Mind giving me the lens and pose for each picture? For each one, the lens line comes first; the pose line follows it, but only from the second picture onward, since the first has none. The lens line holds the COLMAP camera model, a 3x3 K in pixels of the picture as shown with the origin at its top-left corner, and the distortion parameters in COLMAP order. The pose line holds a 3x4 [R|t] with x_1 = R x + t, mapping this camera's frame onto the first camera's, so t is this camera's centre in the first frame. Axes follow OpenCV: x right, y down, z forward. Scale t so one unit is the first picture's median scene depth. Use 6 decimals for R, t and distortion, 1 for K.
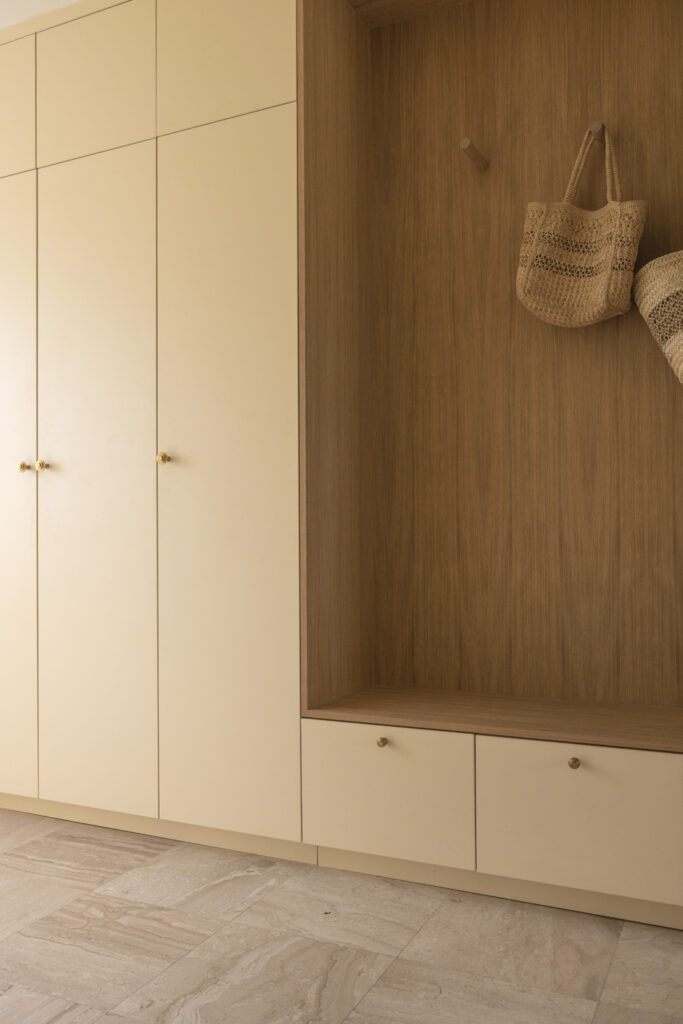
lens RADIAL K [[875.6, 0, 316.7], [0, 875.6, 524.4], [0, 0, 1]] dist [-0.007182, 0.004523]
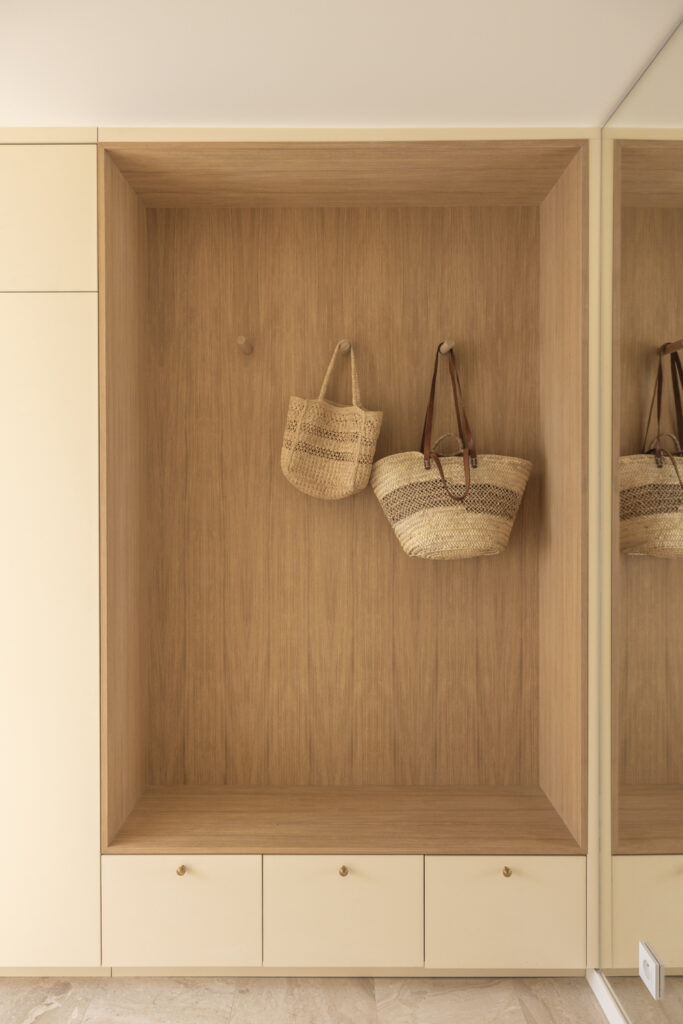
lens RADIAL K [[718.4, 0, 328.3], [0, 718.4, 495.5], [0, 0, 1]] dist [-0.002944, 0.004320]
pose [[0.897408, -0.000159, 0.441201, -0.157791], [-0.008471, 0.999809, 0.017589, -0.247084], [-0.441119, -0.019522, 0.897236, 0.068593]]
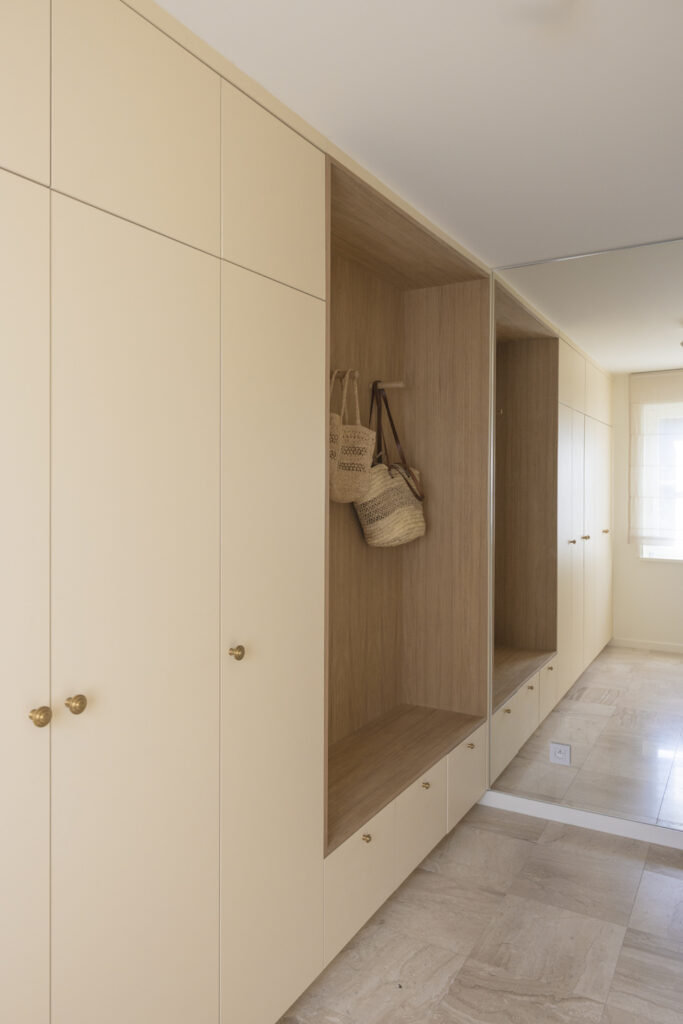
lens RADIAL K [[716.0, 0, 389.5], [0, 716.0, 487.6], [0, 0, 1]] dist [-0.002327, 0.000171]
pose [[0.027671, -0.001683, 0.999616, -0.909642], [-0.020527, 0.999787, 0.002252, -0.252514], [-0.999406, -0.020581, 0.027630, 0.882854]]
